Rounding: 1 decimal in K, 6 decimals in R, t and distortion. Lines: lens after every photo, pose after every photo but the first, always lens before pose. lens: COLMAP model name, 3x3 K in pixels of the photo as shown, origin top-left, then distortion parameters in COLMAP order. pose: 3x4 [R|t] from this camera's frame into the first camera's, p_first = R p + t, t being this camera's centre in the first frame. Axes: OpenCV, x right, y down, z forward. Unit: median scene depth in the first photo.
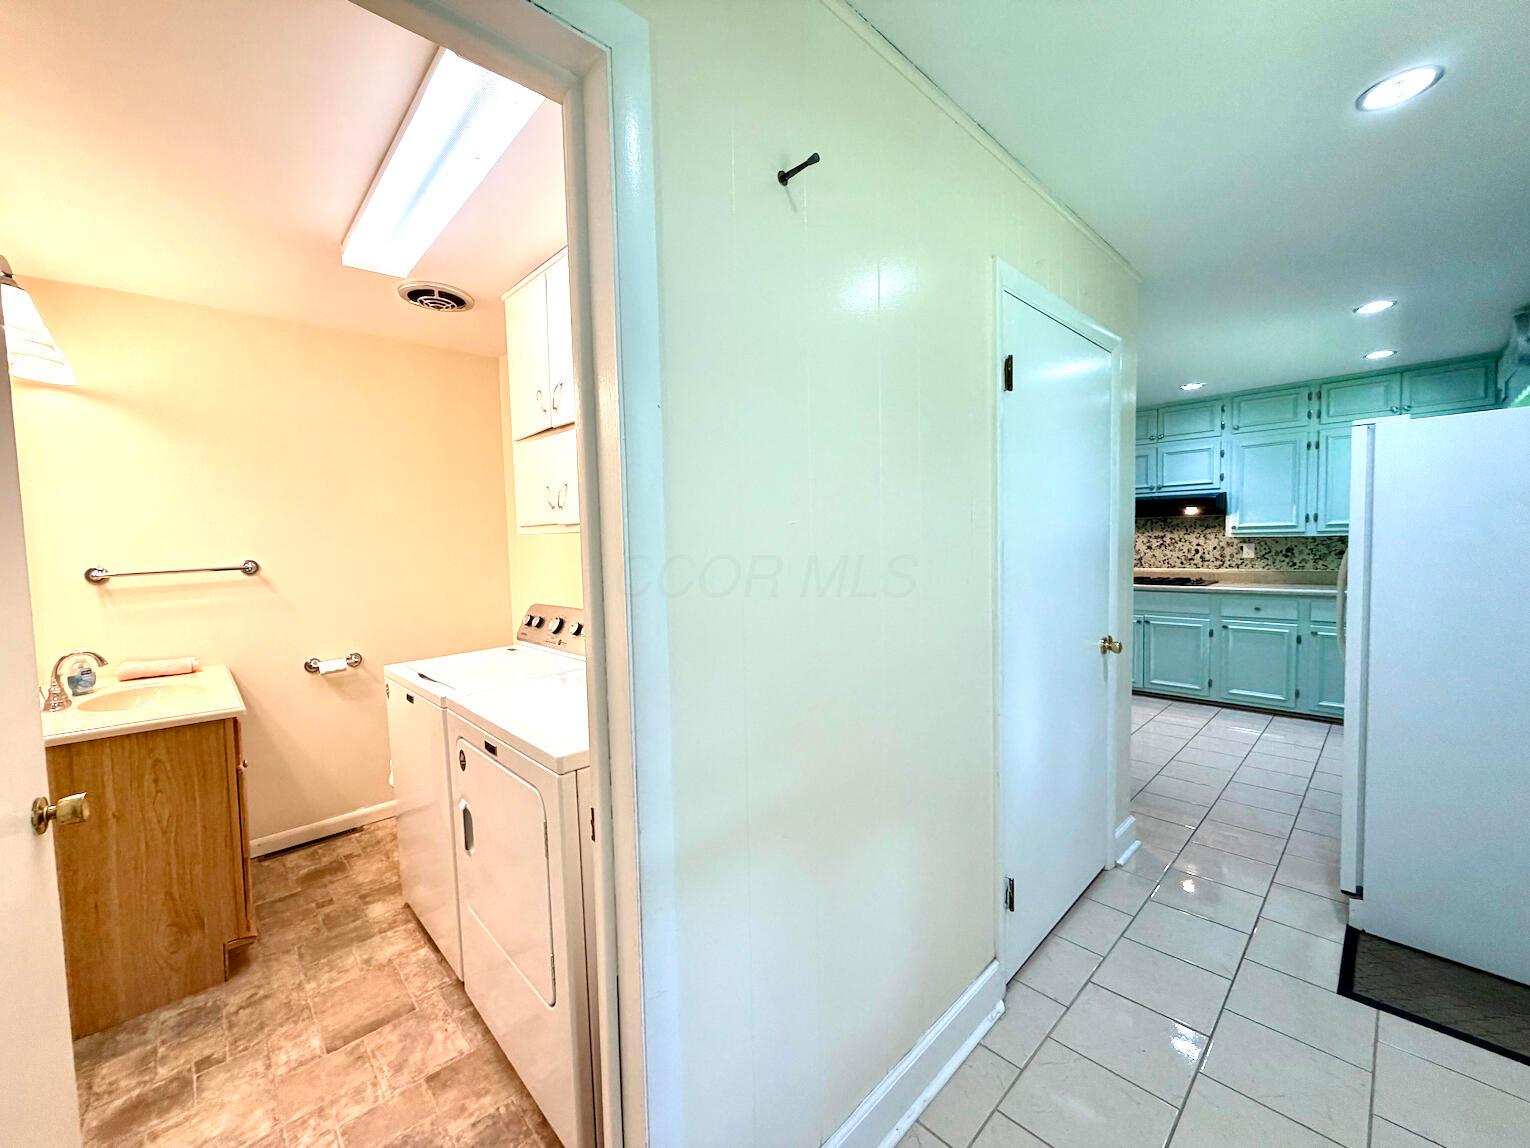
lens RADIAL K [[610.3, 0, 761.2], [0, 610.3, 573.8], [0, 0, 1]] dist [0.000100, 0.000099]
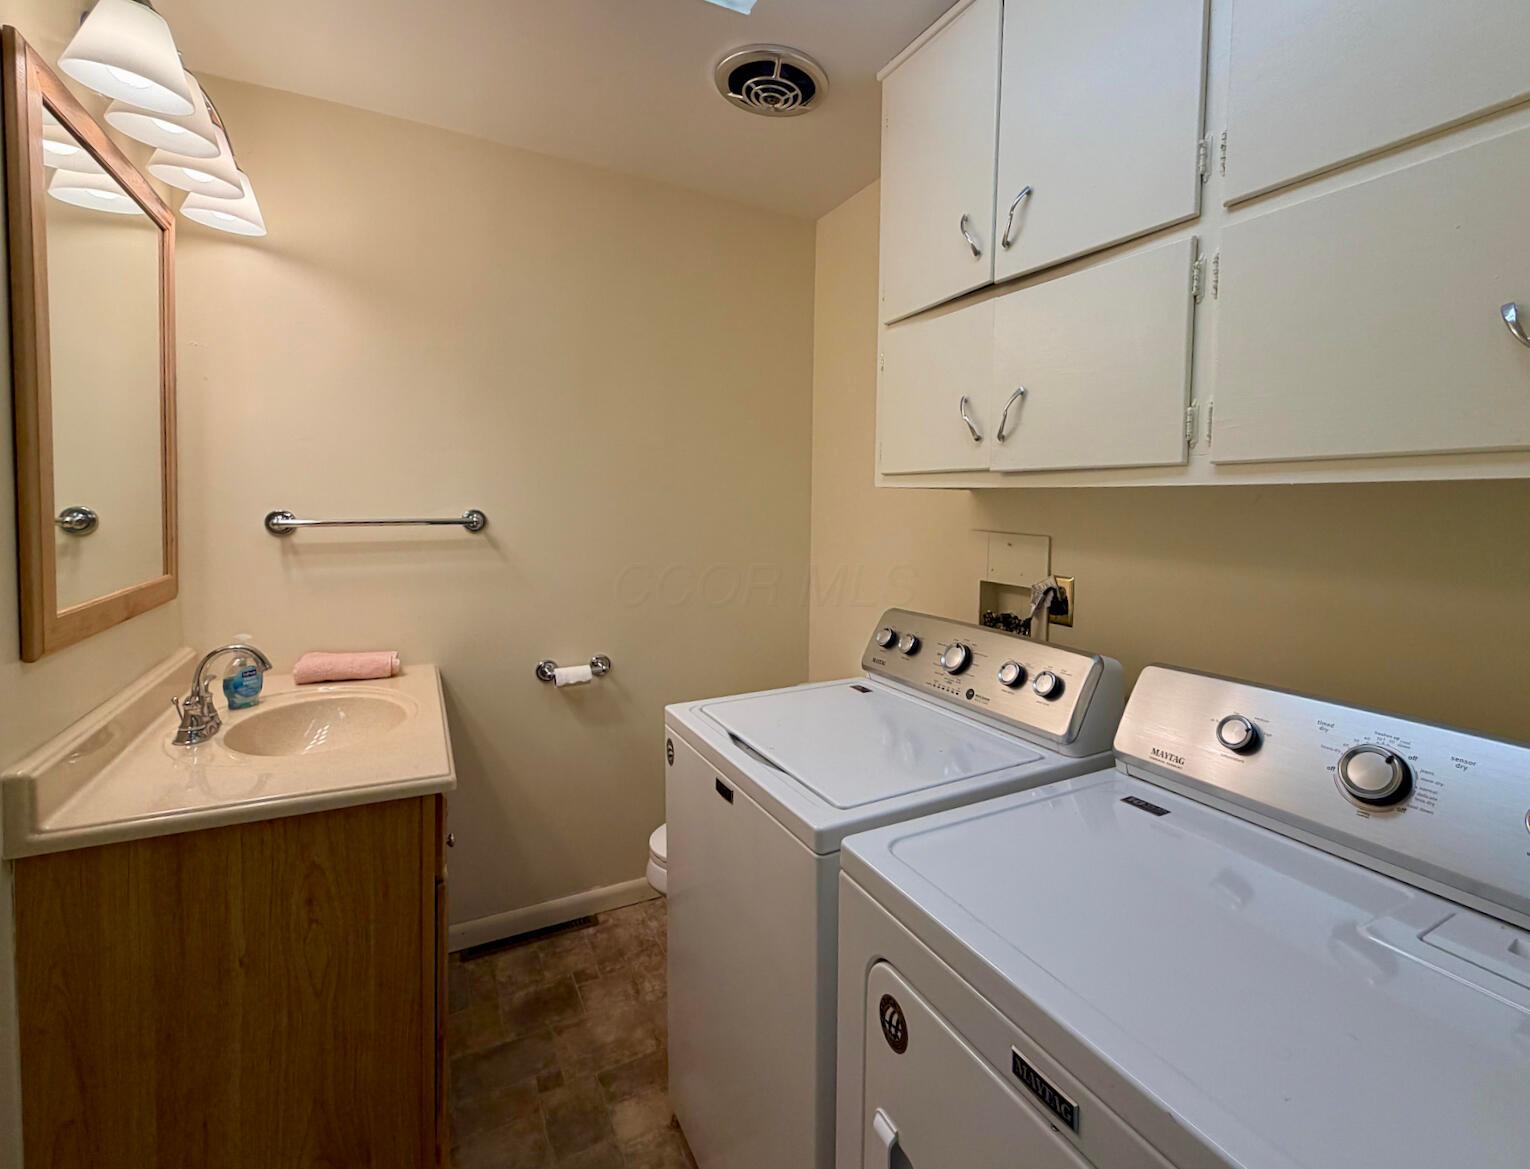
lens RADIAL K [[679.5, 0, 817.1], [0, 679.5, 540.7], [0, 0, 1]] dist [0.000391, -0.000608]
pose [[0.972794, 0.057875, -0.224326, -0.330703], [-0.058797, 0.998267, 0.002574, -0.014239], [0.224086, 0.010686, 0.974511, 0.388952]]
